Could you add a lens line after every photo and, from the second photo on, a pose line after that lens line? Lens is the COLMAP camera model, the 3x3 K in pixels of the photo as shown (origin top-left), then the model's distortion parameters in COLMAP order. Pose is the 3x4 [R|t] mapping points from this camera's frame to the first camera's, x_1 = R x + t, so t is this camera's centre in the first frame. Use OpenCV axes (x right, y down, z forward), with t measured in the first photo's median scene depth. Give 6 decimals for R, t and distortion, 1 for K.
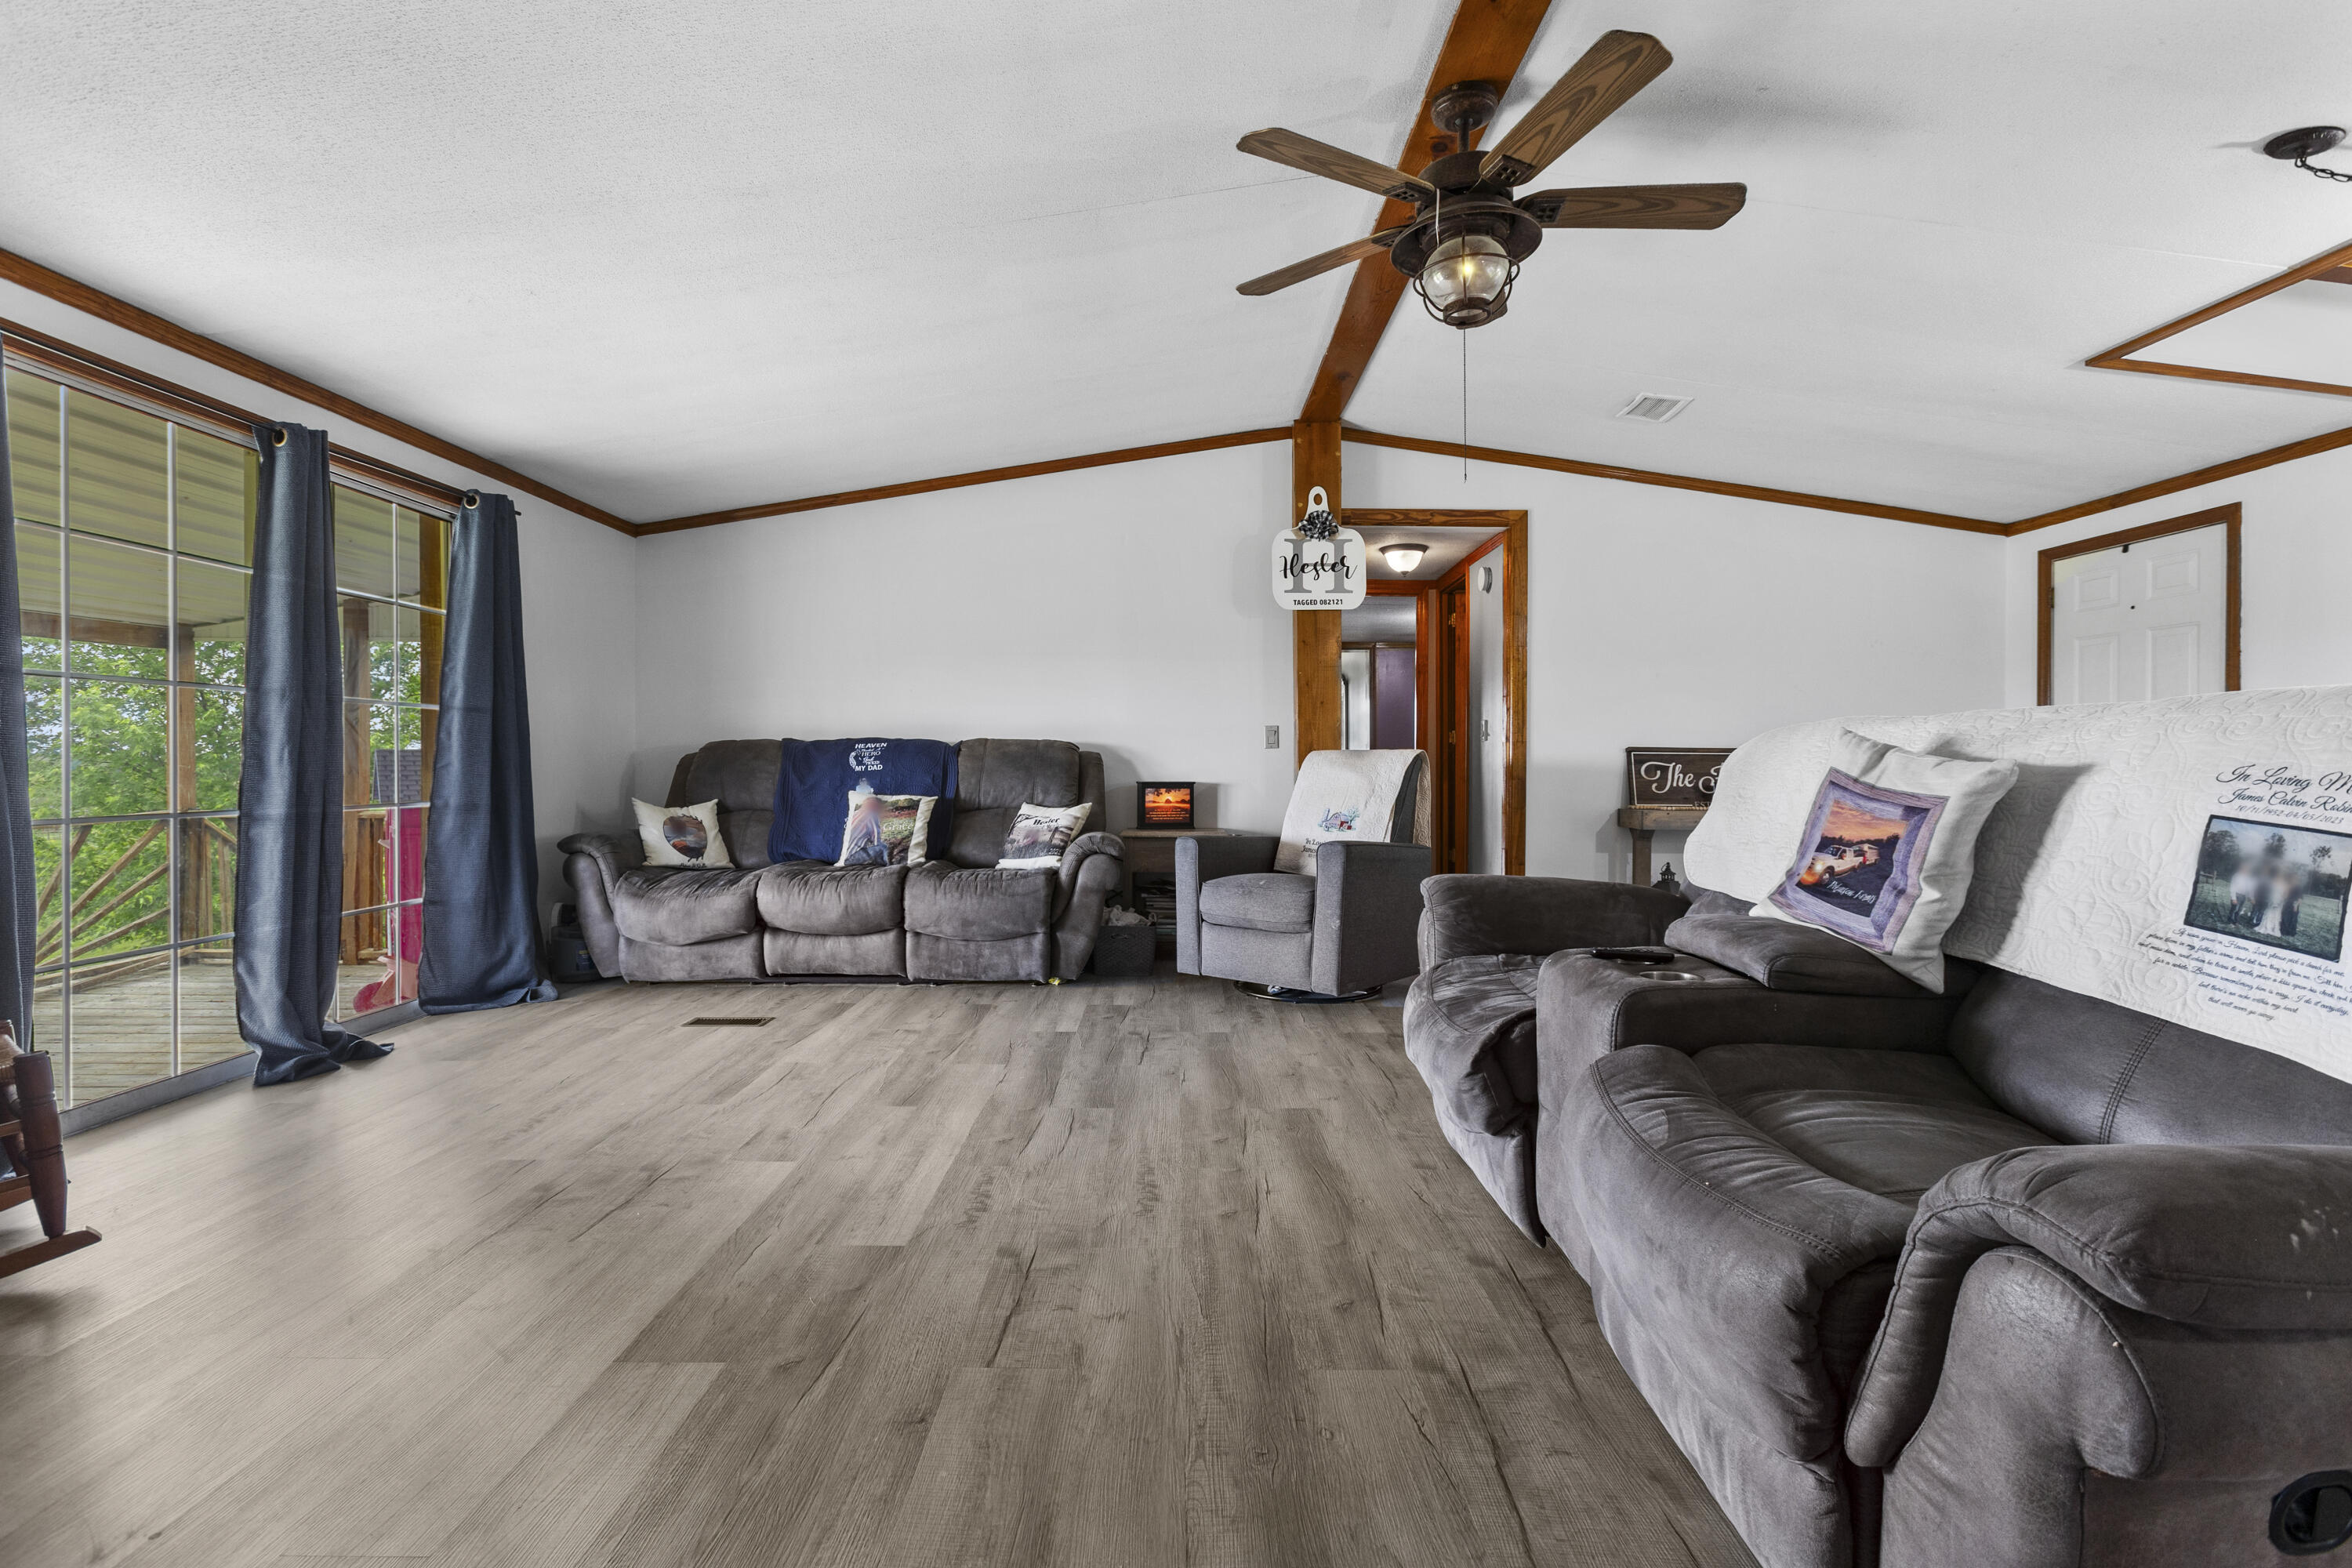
lens RADIAL K [[1056.3, 0, 1158.5], [0, 1056.3, 780.1], [0, 0, 1]] dist [-0.030495, 0.018605]
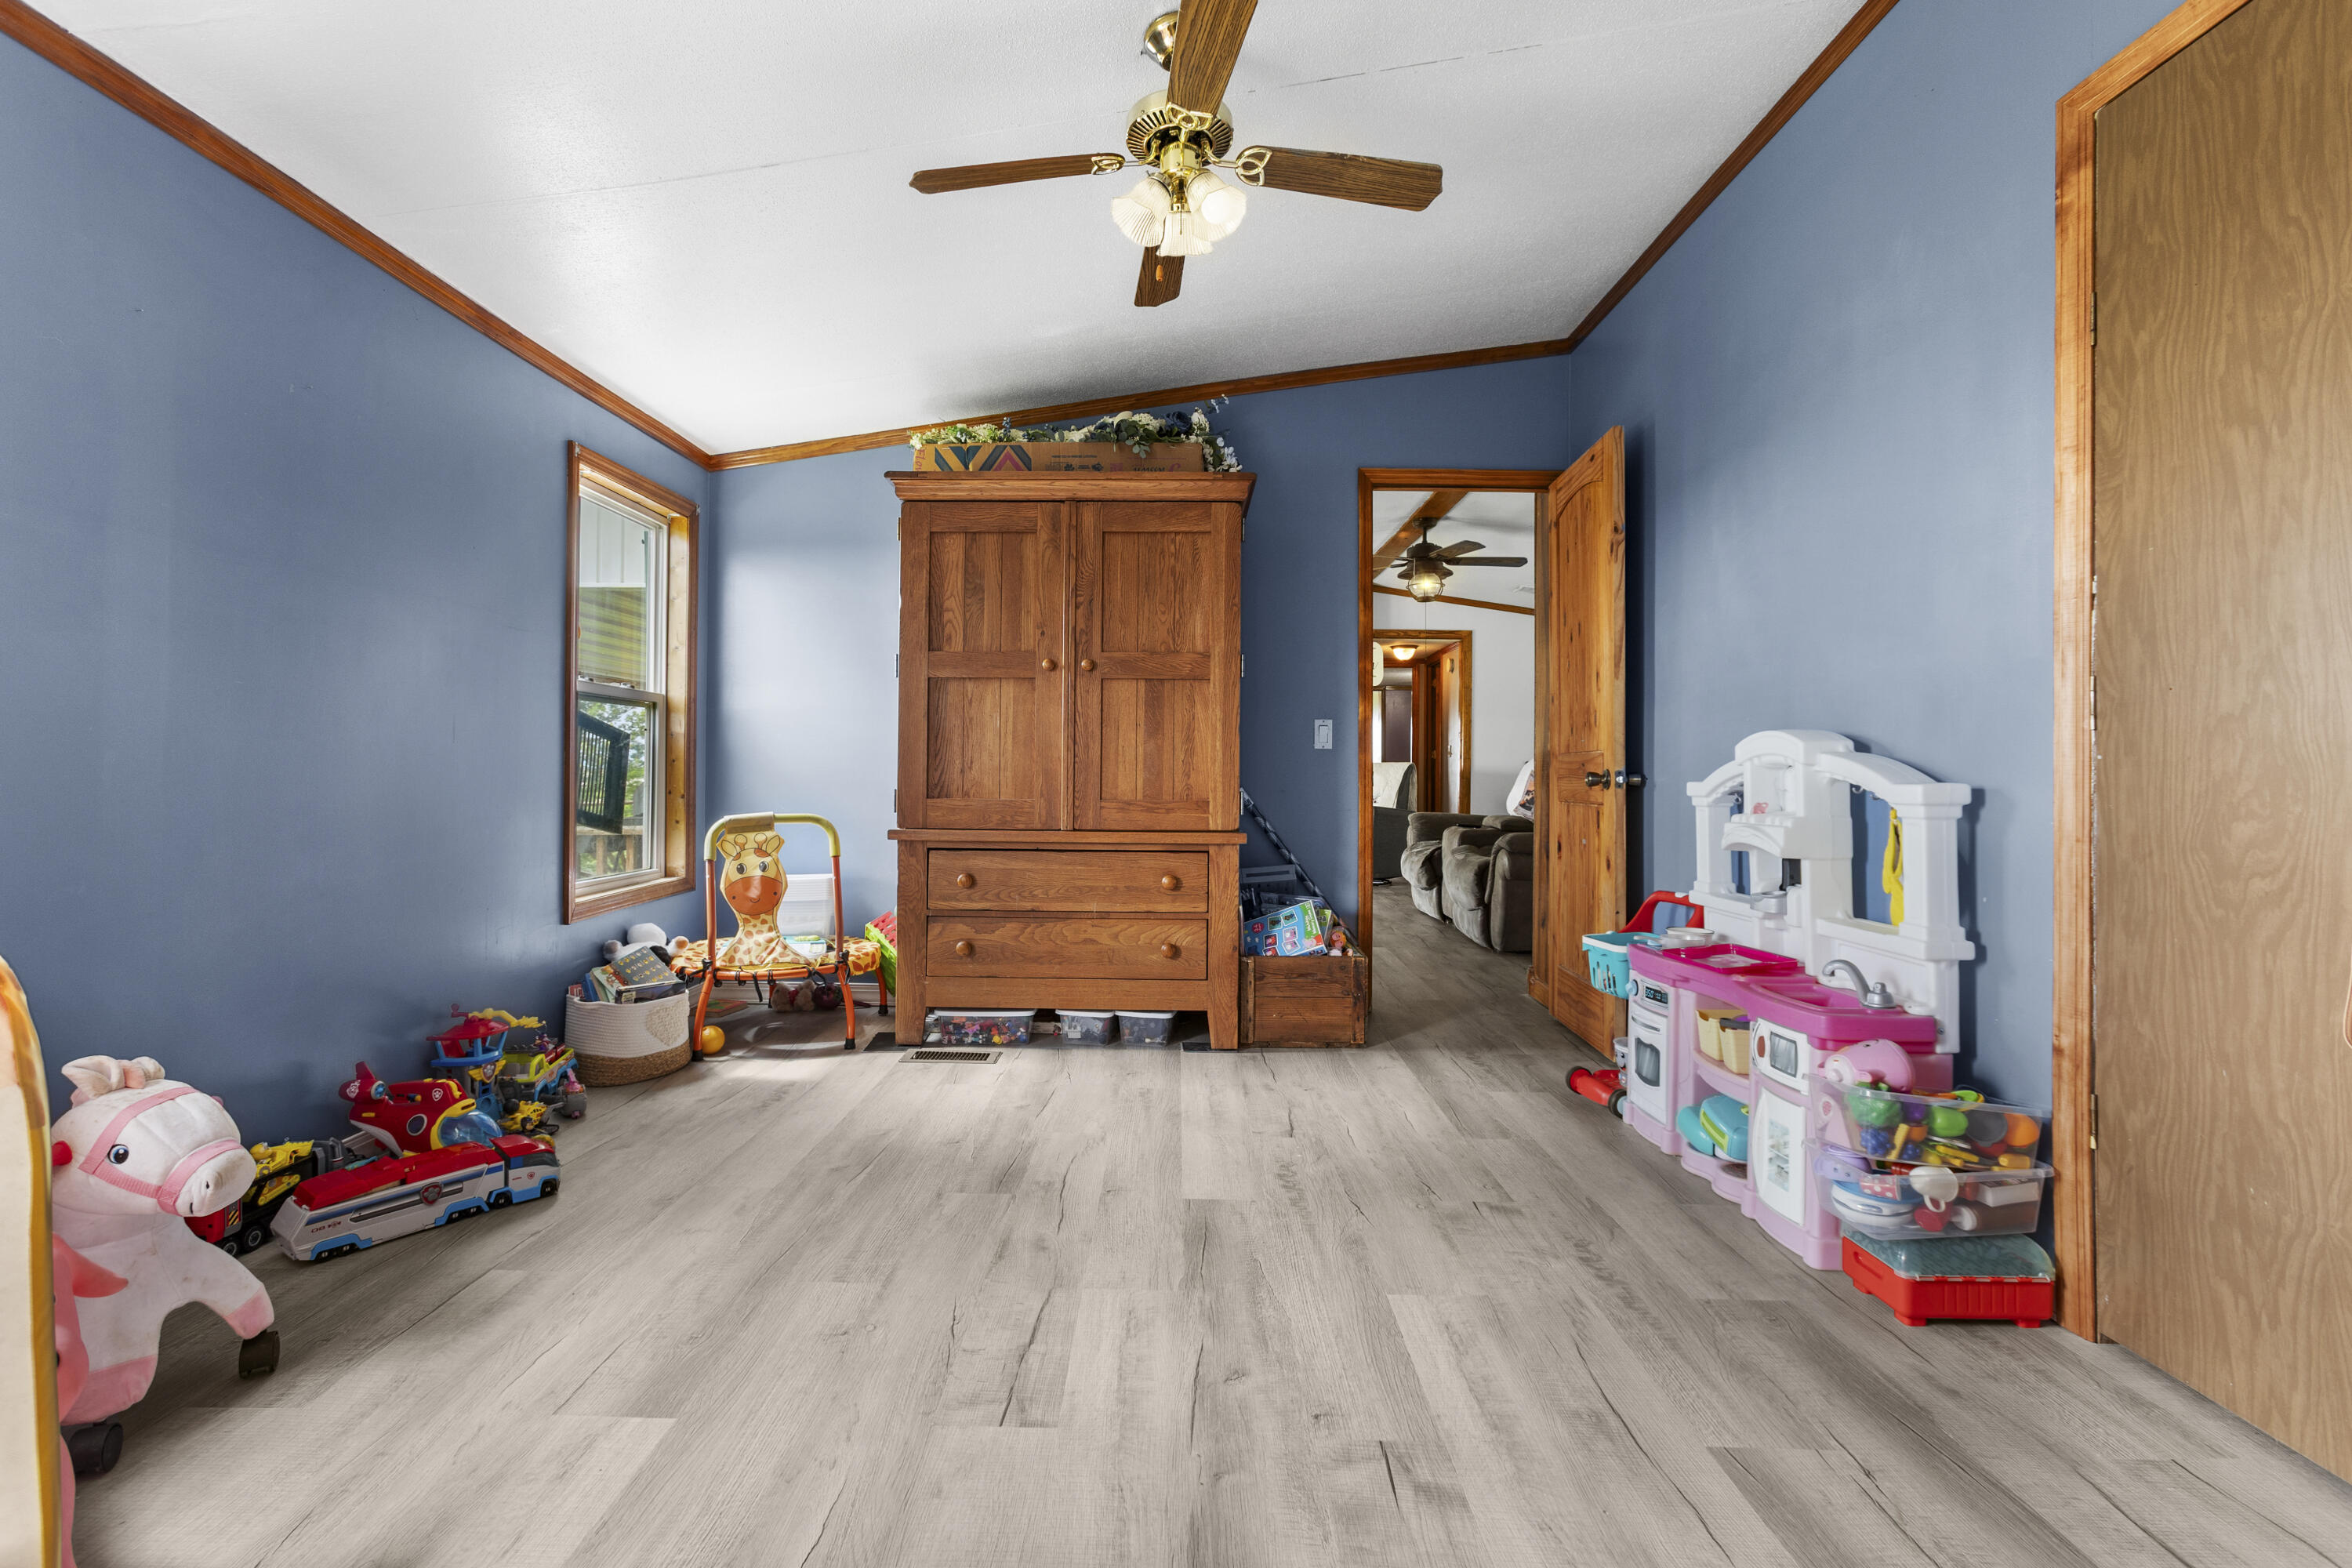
lens RADIAL K [[1056.3, 0, 1158.5], [0, 1056.3, 780.1], [0, 0, 1]] dist [-0.030495, 0.018605]
pose [[0.999967, 0.006910, -0.004249, -0.163983], [-0.006963, 0.999895, -0.012711, 0.025747], [0.004161, 0.012740, 0.999910, -0.742762]]
